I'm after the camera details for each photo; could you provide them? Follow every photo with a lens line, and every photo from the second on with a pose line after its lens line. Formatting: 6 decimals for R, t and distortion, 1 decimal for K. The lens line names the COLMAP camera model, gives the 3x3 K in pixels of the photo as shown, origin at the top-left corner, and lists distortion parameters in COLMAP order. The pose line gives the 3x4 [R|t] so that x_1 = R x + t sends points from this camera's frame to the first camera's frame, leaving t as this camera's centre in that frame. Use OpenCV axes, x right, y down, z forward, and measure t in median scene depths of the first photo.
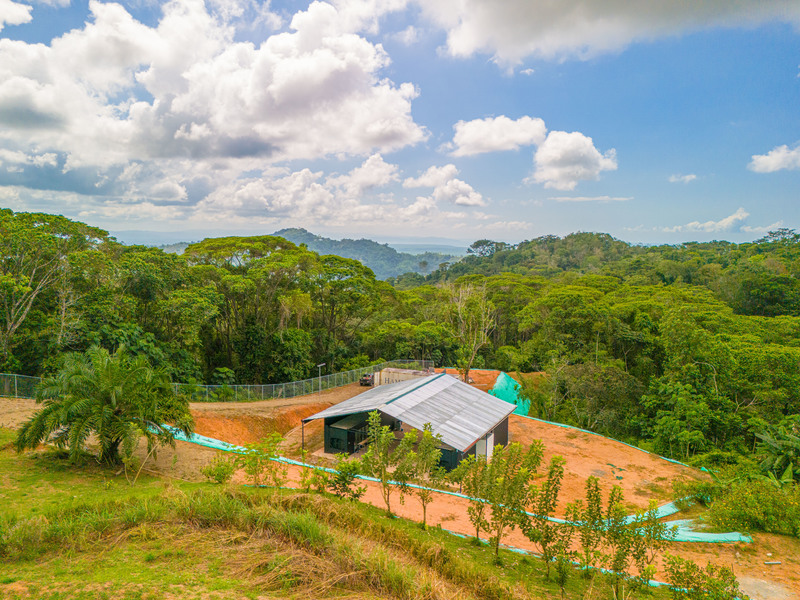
lens RADIAL K [[590.4, 0, 395.9], [0, 590.4, 296.9], [0, 0, 1]] dist [0.070869, -0.064025]
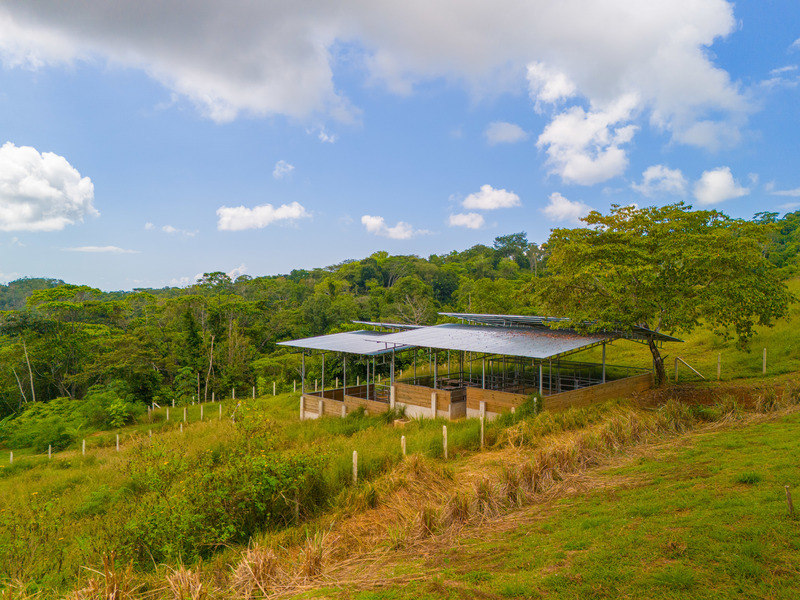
lens RADIAL K [[590.4, 0, 401.7], [0, 590.4, 297.7], [0, 0, 1]] dist [0.070869, -0.064025]
pose [[0.707593, -0.012302, 0.706513, 0.186641], [0.072257, 0.995867, -0.055028, 0.021093], [-0.702916, 0.089988, 0.705558, -0.009393]]
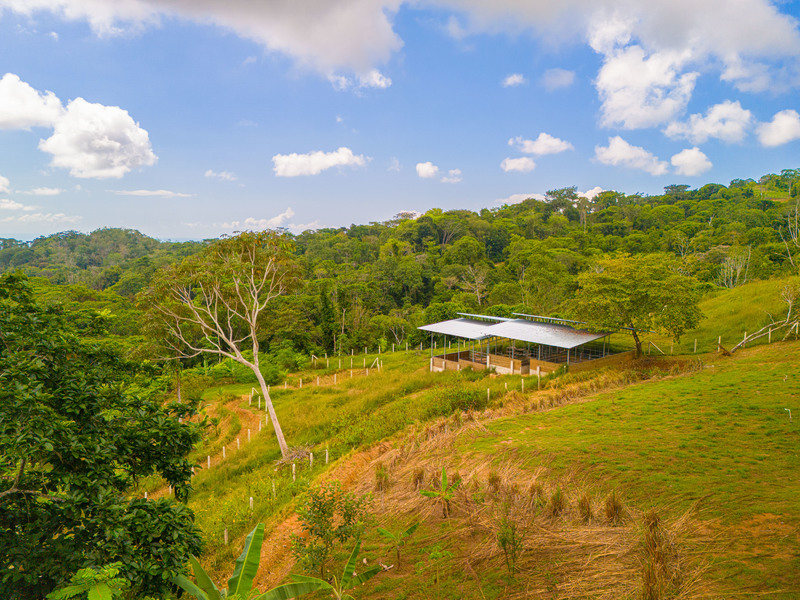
lens RADIAL K [[590.4, 0, 400.2], [0, 590.4, 301.8], [0, 0, 1]] dist [0.070869, -0.064025]
pose [[0.761667, -0.075470, 0.643559, 0.108691], [0.065267, 0.997079, 0.039682, 0.002387], [-0.644674, 0.011779, 0.764367, -0.066593]]
